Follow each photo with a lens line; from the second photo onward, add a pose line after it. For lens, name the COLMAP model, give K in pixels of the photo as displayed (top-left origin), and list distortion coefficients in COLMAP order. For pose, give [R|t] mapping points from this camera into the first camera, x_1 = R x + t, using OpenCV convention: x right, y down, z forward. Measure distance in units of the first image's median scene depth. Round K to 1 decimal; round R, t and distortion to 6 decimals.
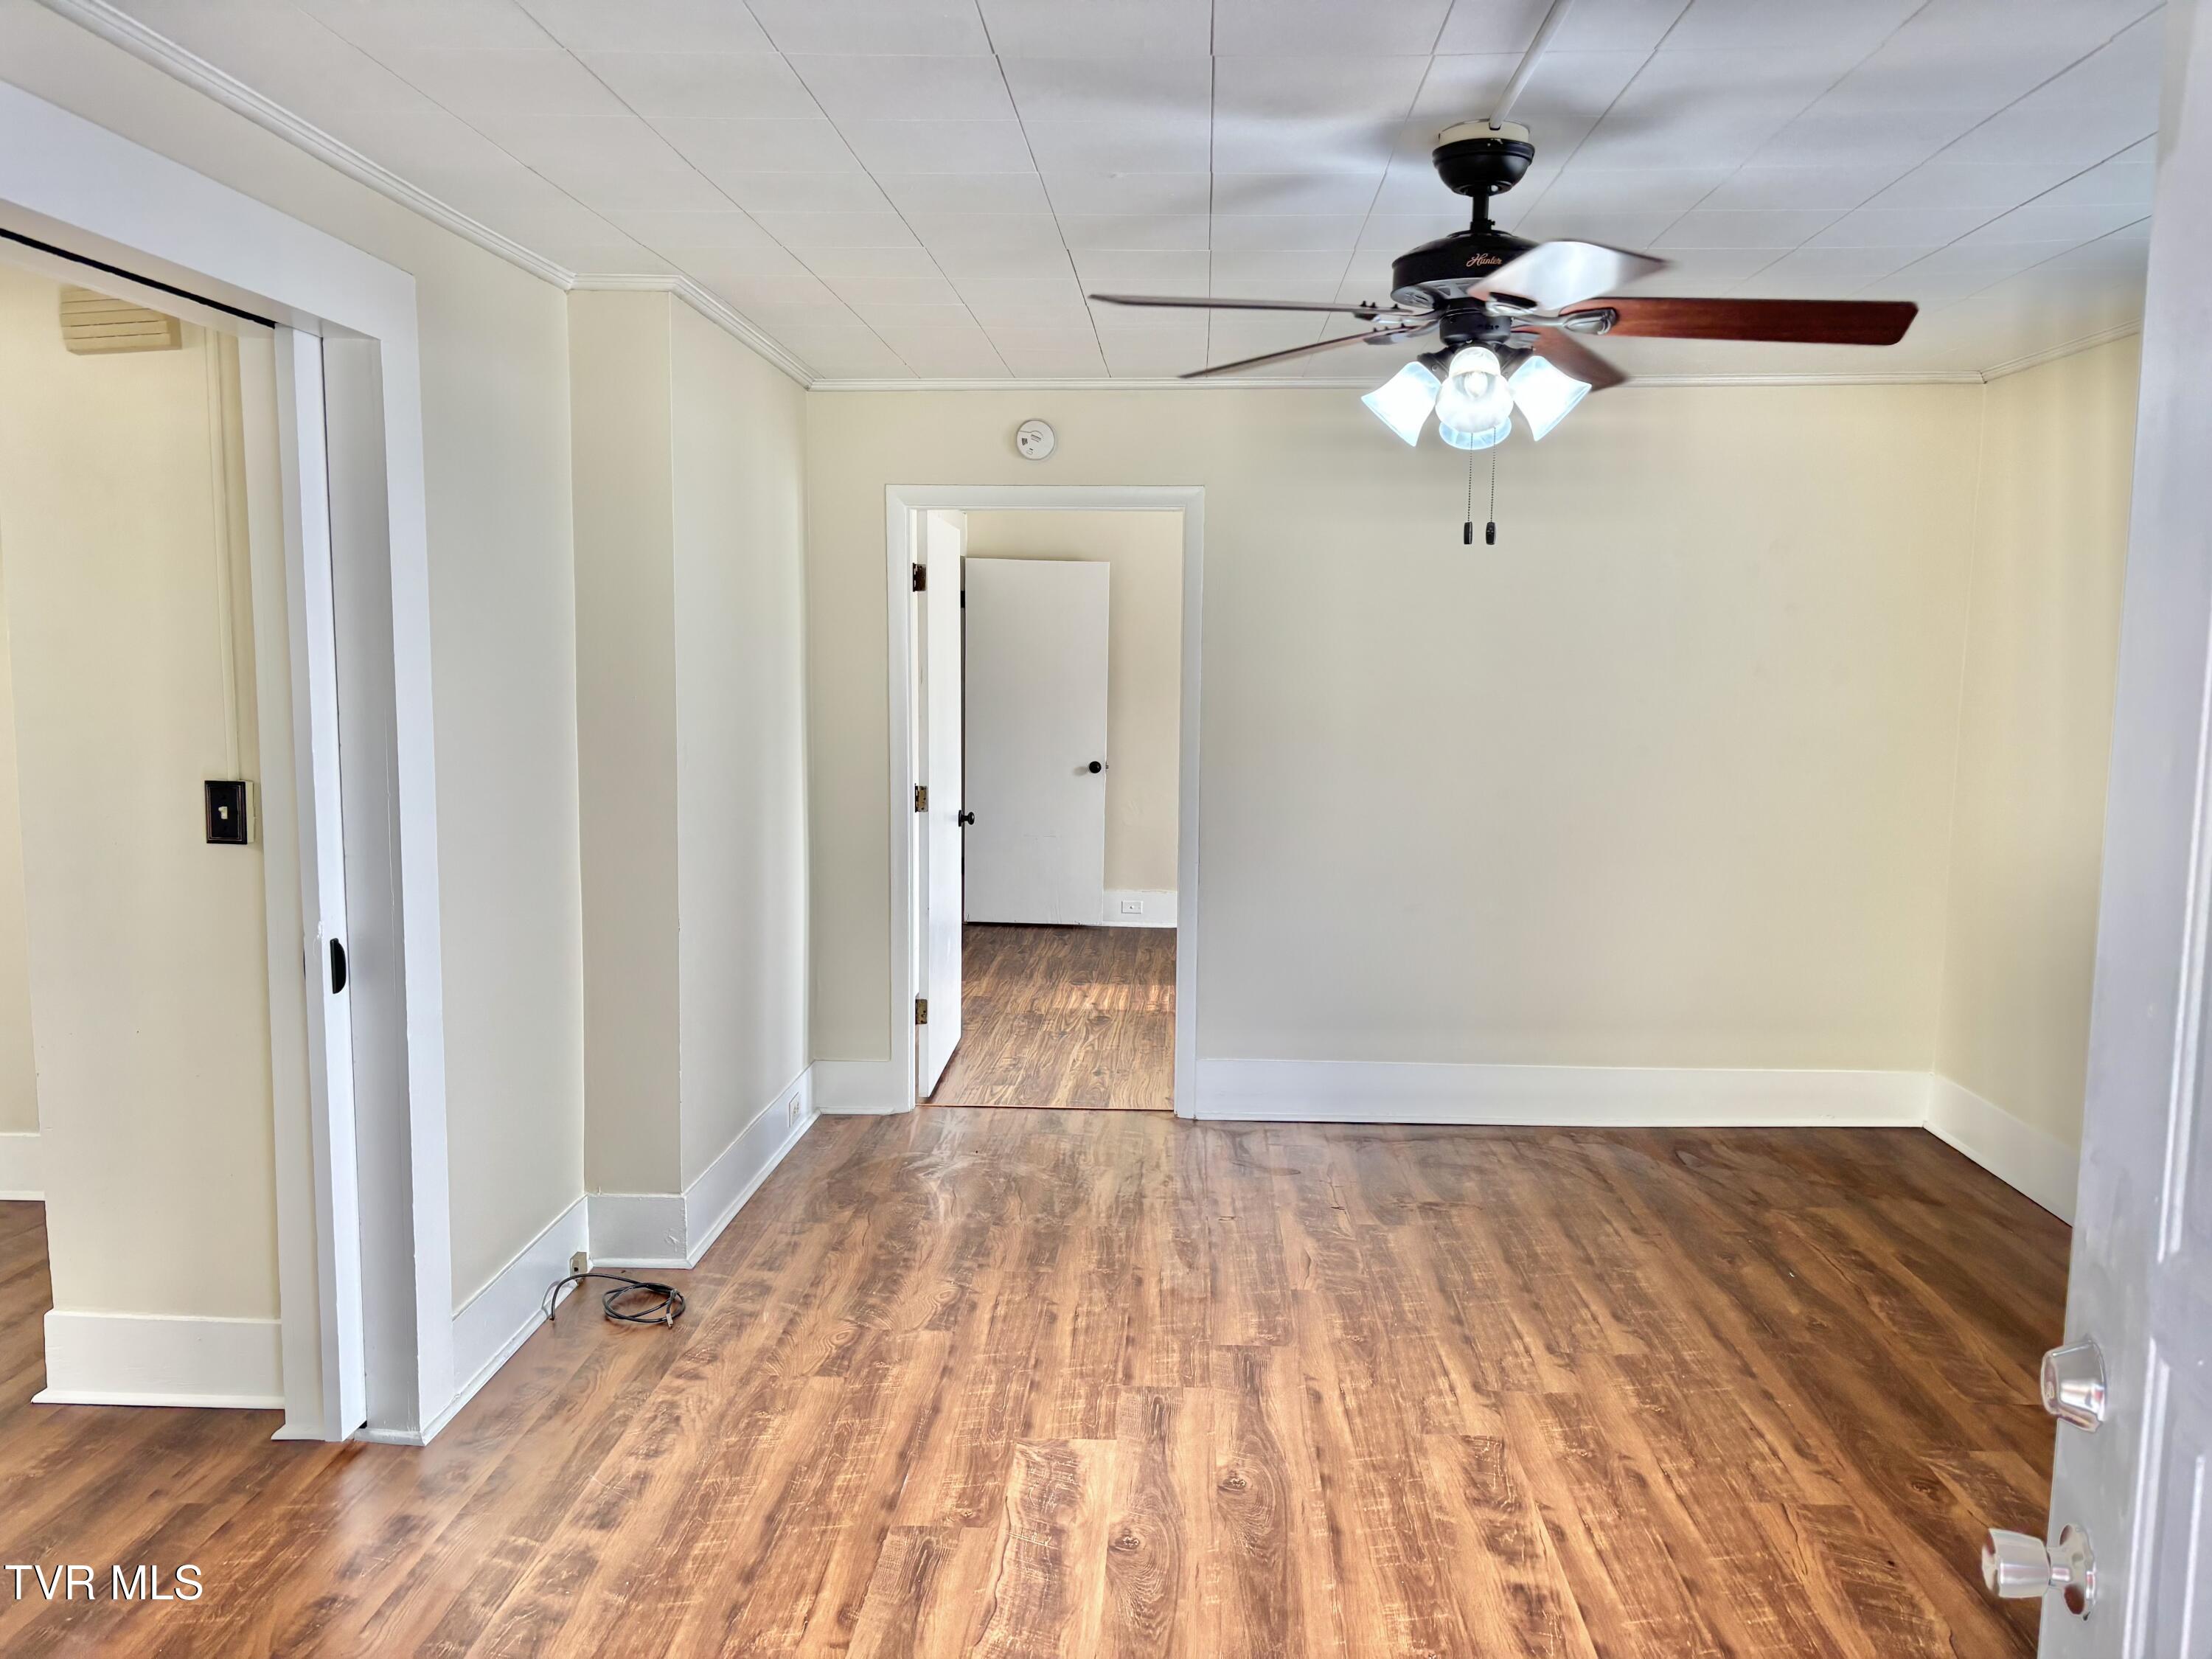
lens RADIAL K [[1682.0, 0, 1106.6], [0, 1682.0, 830.6], [0, 0, 1]] dist [0.018947, -0.021227]
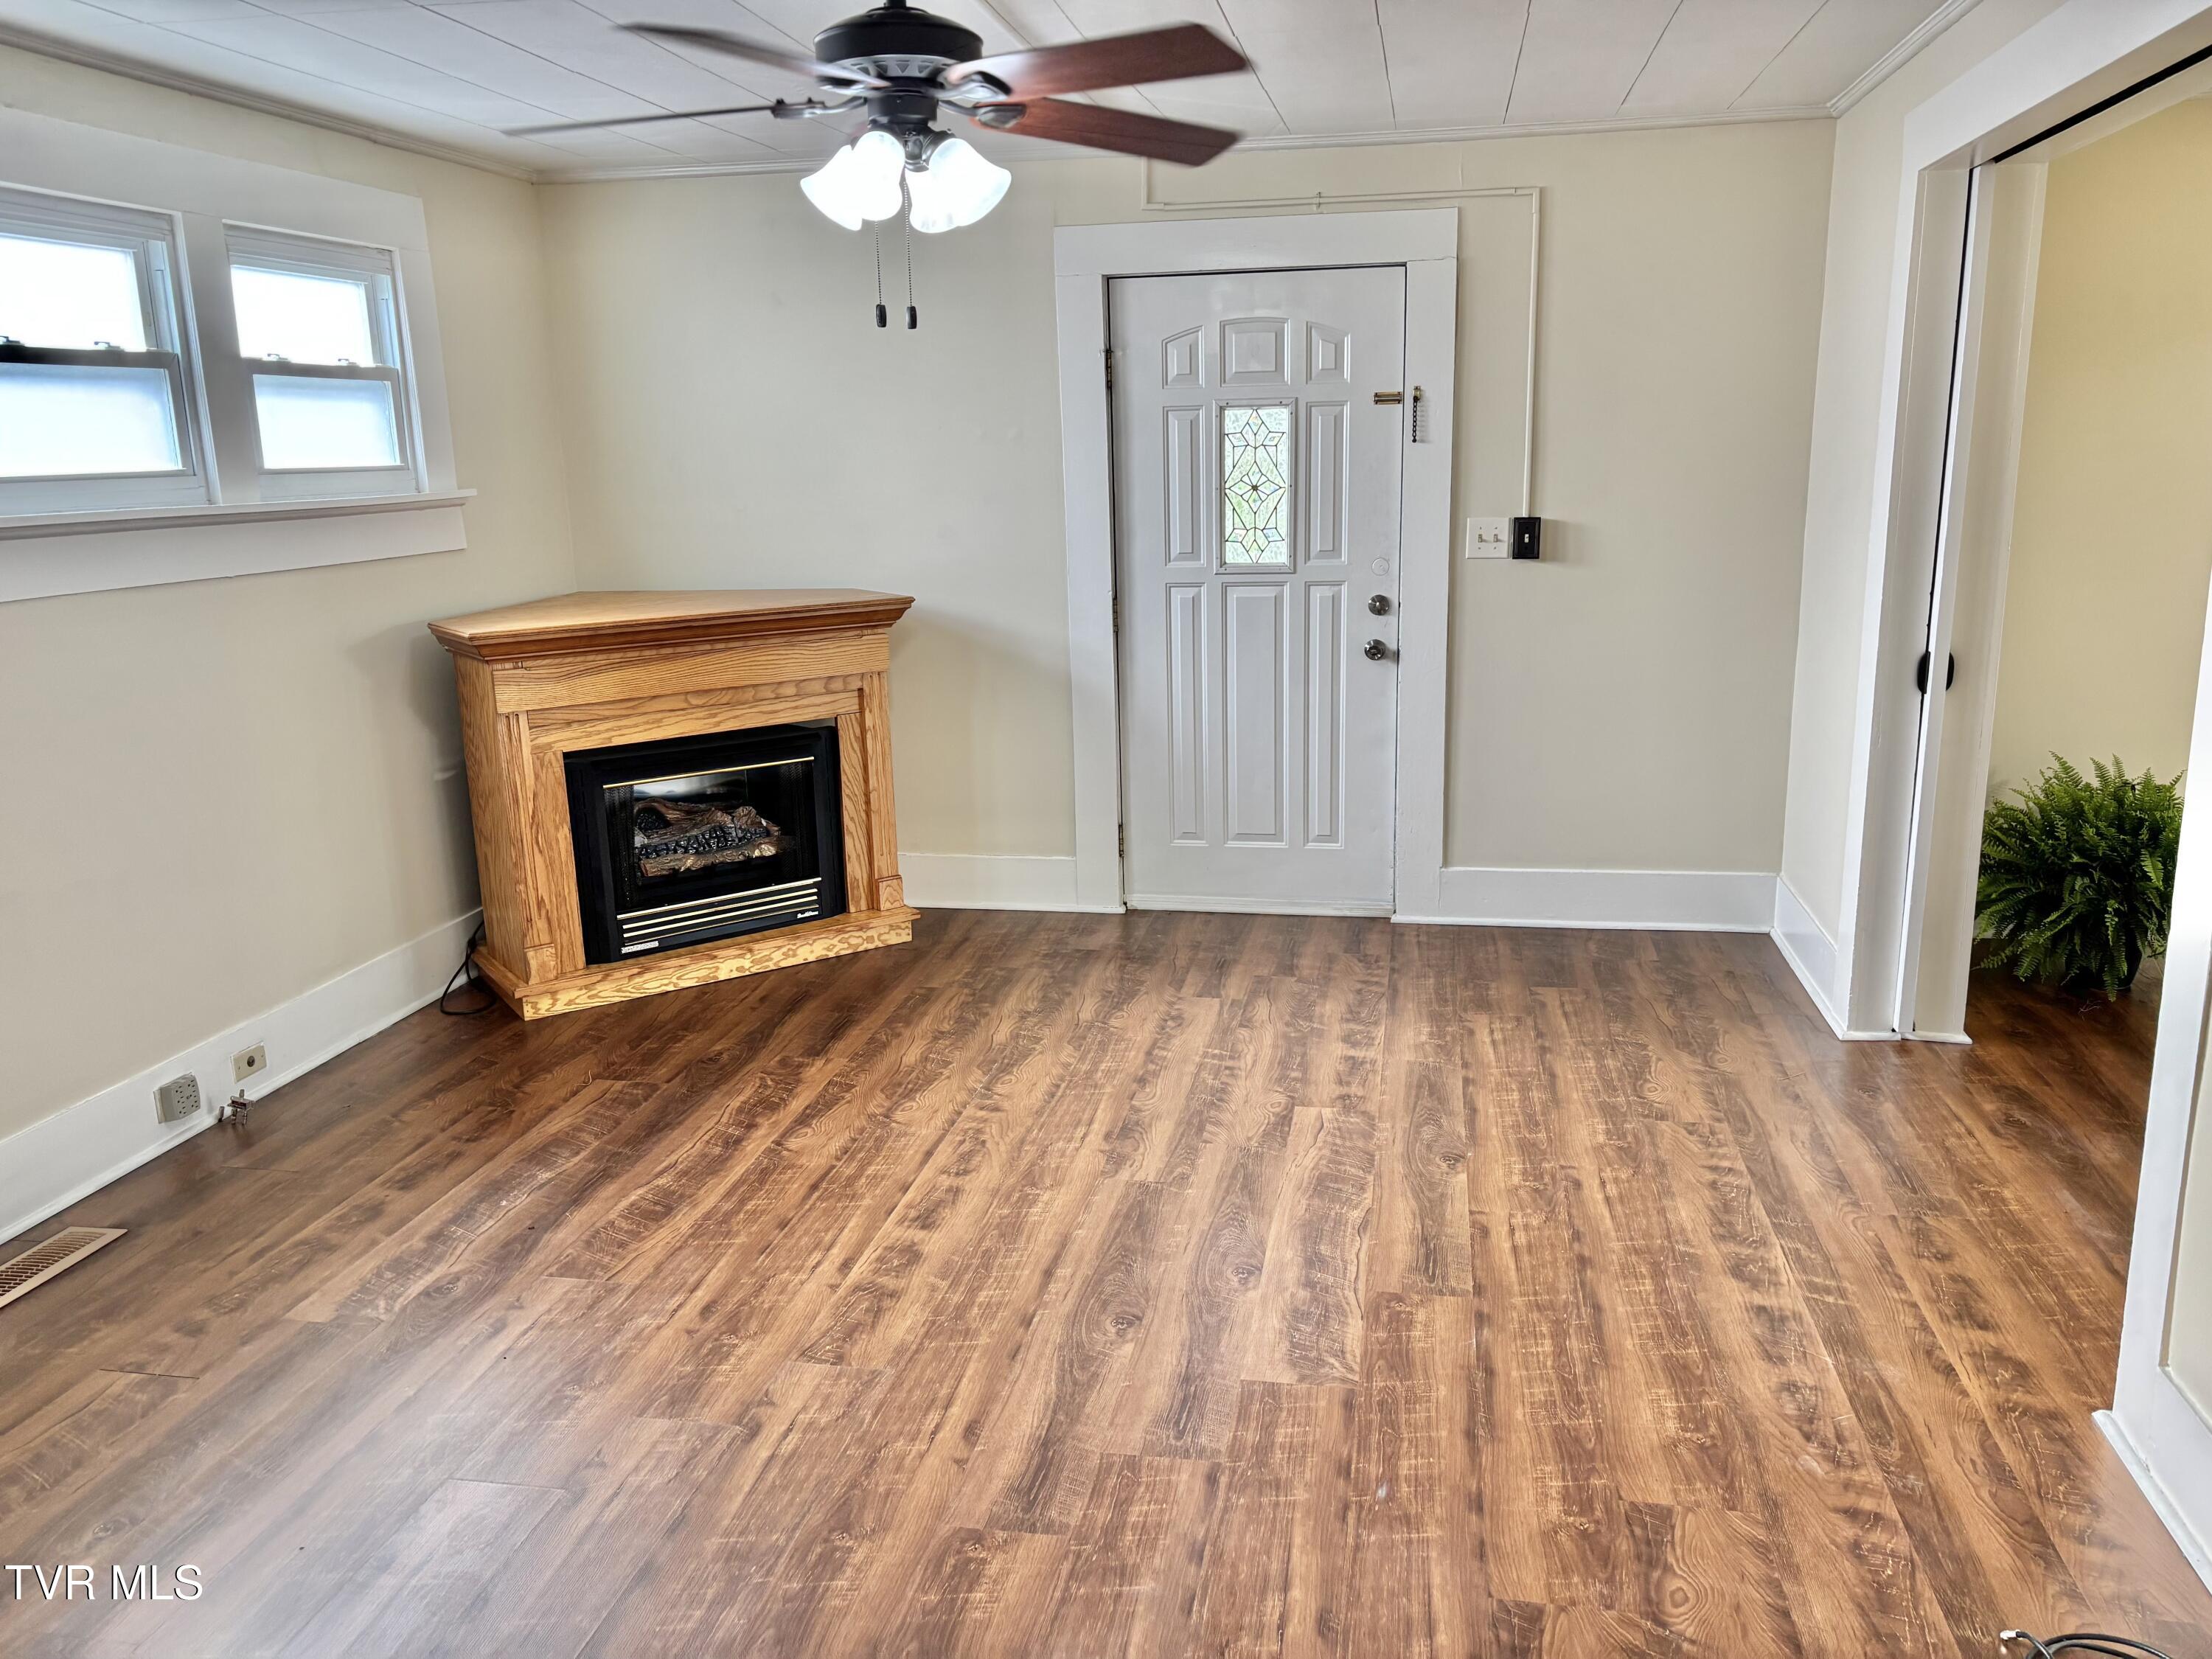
lens RADIAL K [[1682.0, 0, 1106.6], [0, 1682.0, 832.3], [0, 0, 1]] dist [0.018947, -0.021227]
pose [[-0.990453, -0.017916, 0.136681, -0.039573], [0.028163, 0.944308, 0.327856, -0.186009], [-0.134943, 0.328575, -0.934788, 1.773077]]
